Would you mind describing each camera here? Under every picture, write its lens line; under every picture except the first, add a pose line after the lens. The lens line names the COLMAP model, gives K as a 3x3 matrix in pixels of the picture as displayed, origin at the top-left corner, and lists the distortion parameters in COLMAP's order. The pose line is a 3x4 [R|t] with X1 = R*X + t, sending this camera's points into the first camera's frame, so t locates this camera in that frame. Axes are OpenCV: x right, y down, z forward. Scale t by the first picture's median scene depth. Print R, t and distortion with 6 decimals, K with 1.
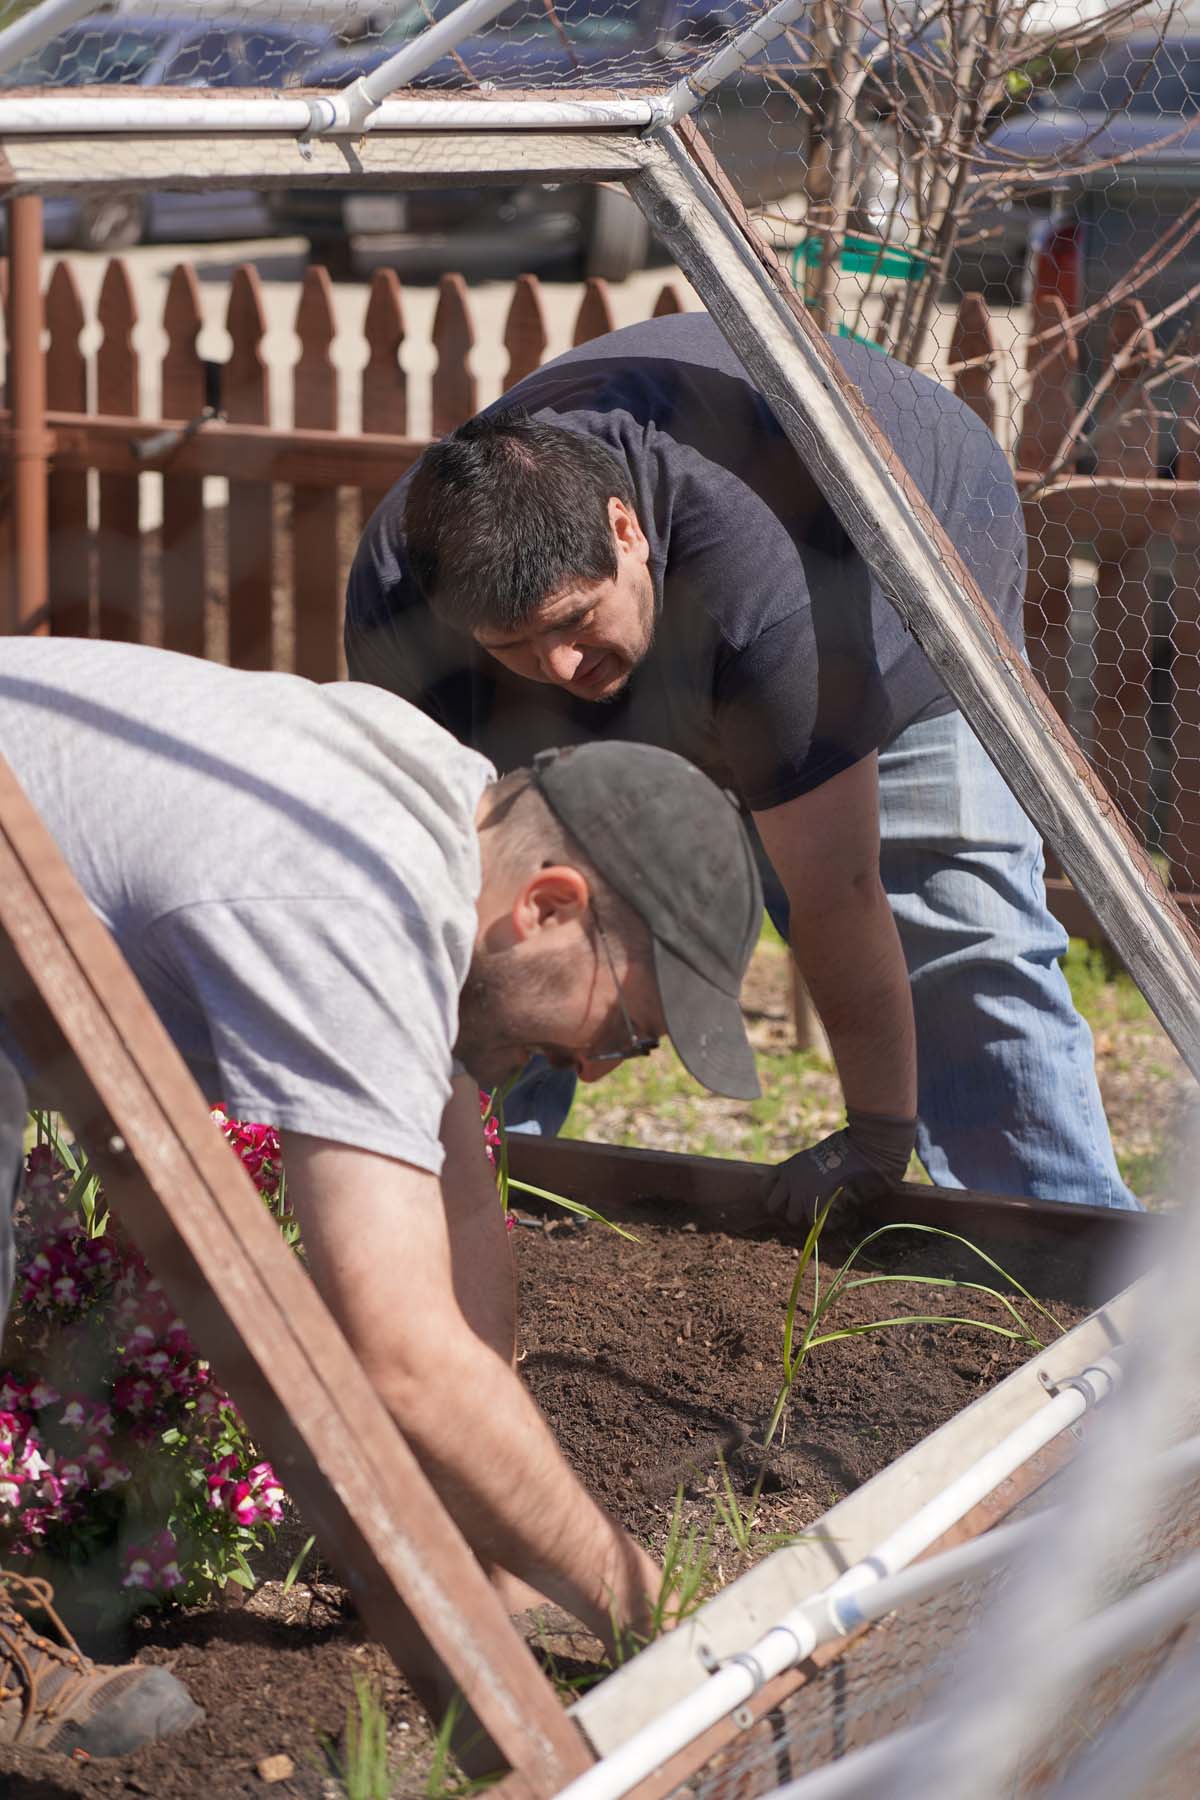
lens RADIAL K [[4226.3, 0, 600.0], [0, 4226.3, 900.0], [0, 0, 1]] dist [0.046279, 0.218608]
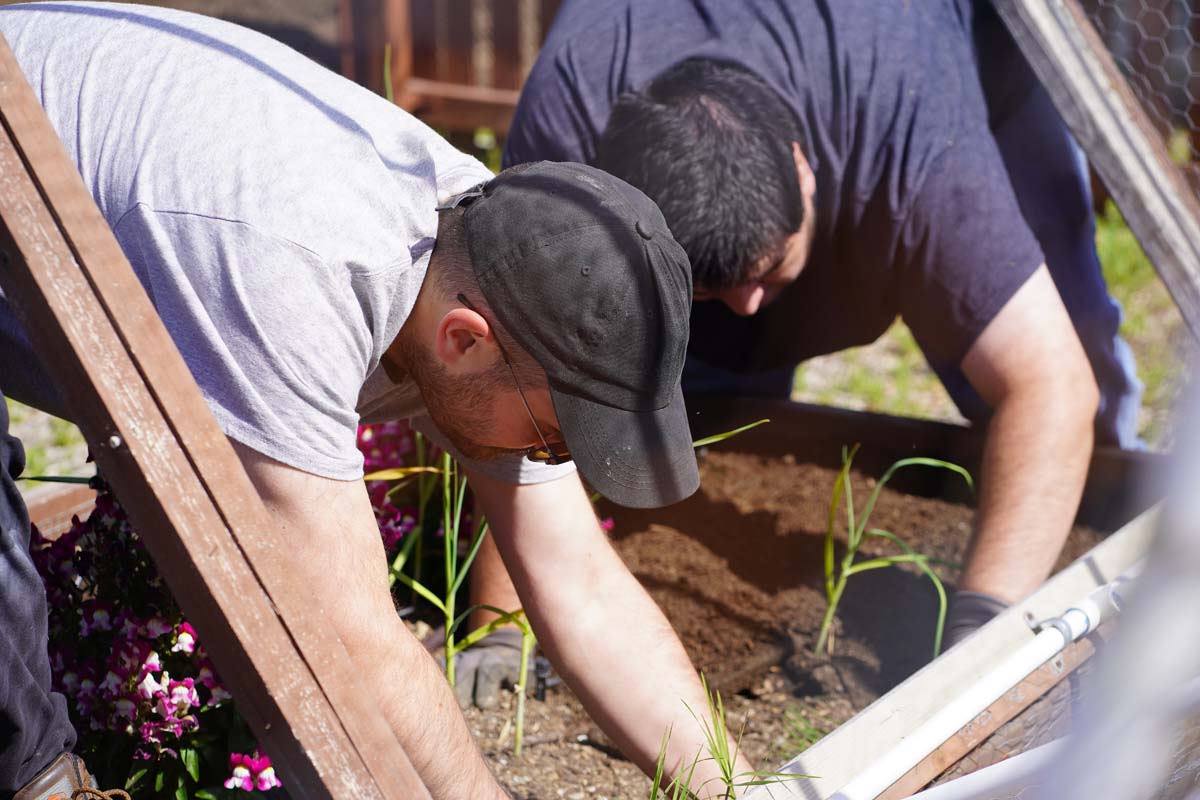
lens RADIAL K [[2817.5, 0, 600.0], [0, 2817.5, 400.0], [0, 0, 1]] dist [0.046279, 0.218608]
pose [[0.993540, 0.009805, -0.113057, 0.074851], [-0.000206, 0.996414, 0.084611, -0.012193], [0.113481, -0.084041, 0.989979, 0.224801]]
